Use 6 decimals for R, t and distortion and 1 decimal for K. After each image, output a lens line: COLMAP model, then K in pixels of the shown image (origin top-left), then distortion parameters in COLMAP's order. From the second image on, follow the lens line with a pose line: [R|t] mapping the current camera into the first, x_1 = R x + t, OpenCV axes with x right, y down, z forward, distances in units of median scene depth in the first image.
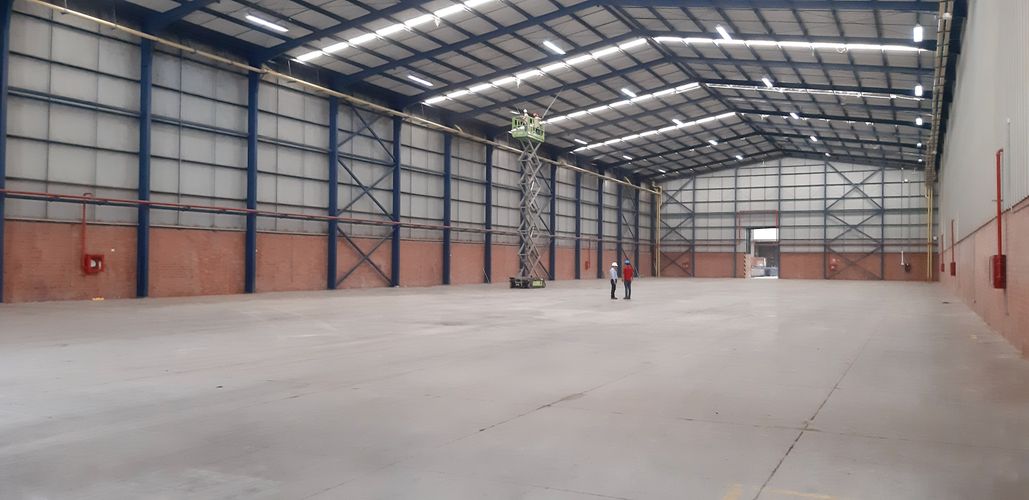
lens RADIAL K [[797.5, 0, 496.8], [0, 797.5, 255.4], [0, 0, 1]] dist [0.068761, -0.172360]
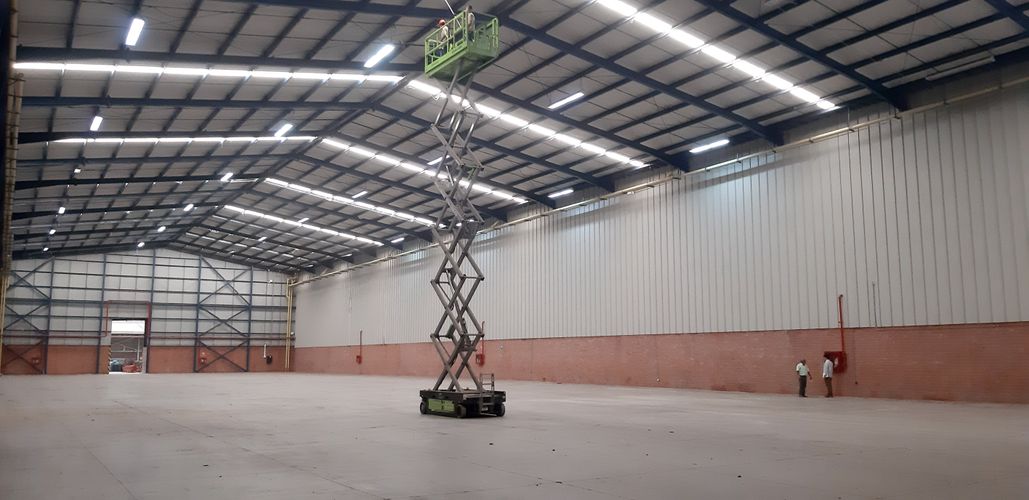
lens RADIAL K [[802.8, 0, 506.2], [0, 802.8, 256.4], [0, 0, 1]] dist [0.095322, -0.177104]
pose [[0.518988, 0.096927, 0.849268, -0.272013], [-0.001821, 0.993673, -0.112295, -0.001570], [-0.854779, 0.056733, 0.515881, 0.132375]]
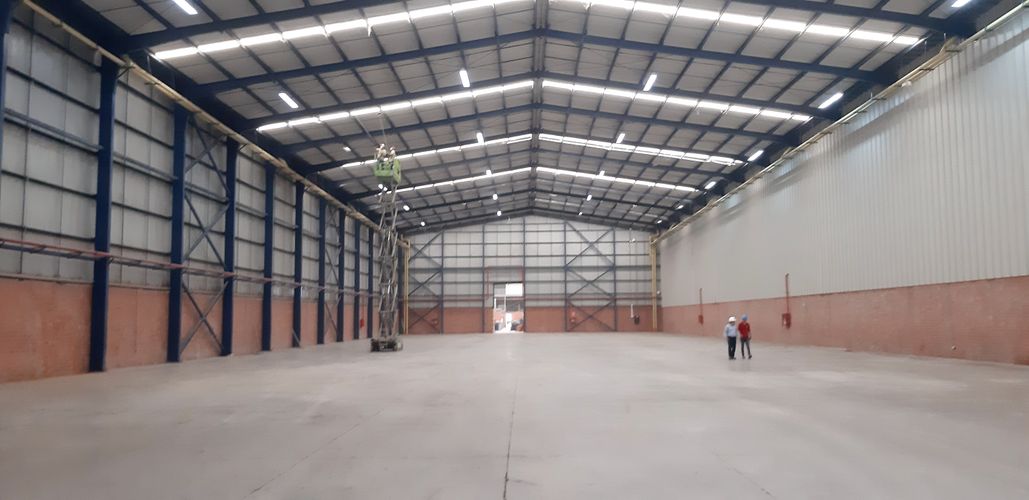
lens RADIAL K [[800.8, 0, 500.7], [0, 800.8, 255.8], [0, 0, 1]] dist [0.065902, -0.169171]
pose [[0.904566, 0.015606, 0.426048, -0.119879], [0.014387, 0.997643, -0.067090, -0.000689], [-0.426091, 0.066817, 0.902209, 0.083482]]
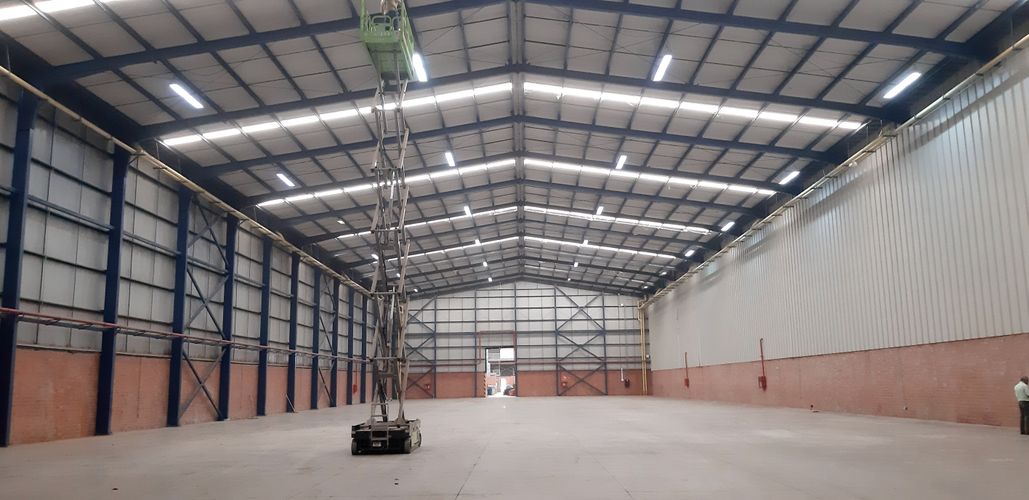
lens RADIAL K [[802.8, 0, 506.2], [0, 802.8, 256.4], [0, 0, 1]] dist [0.095322, -0.177104]
pose [[0.900619, 0.044821, 0.432292, -0.125393], [0.020144, 0.989294, -0.144539, -0.000424], [-0.434143, 0.138882, 0.890074, 0.052544]]
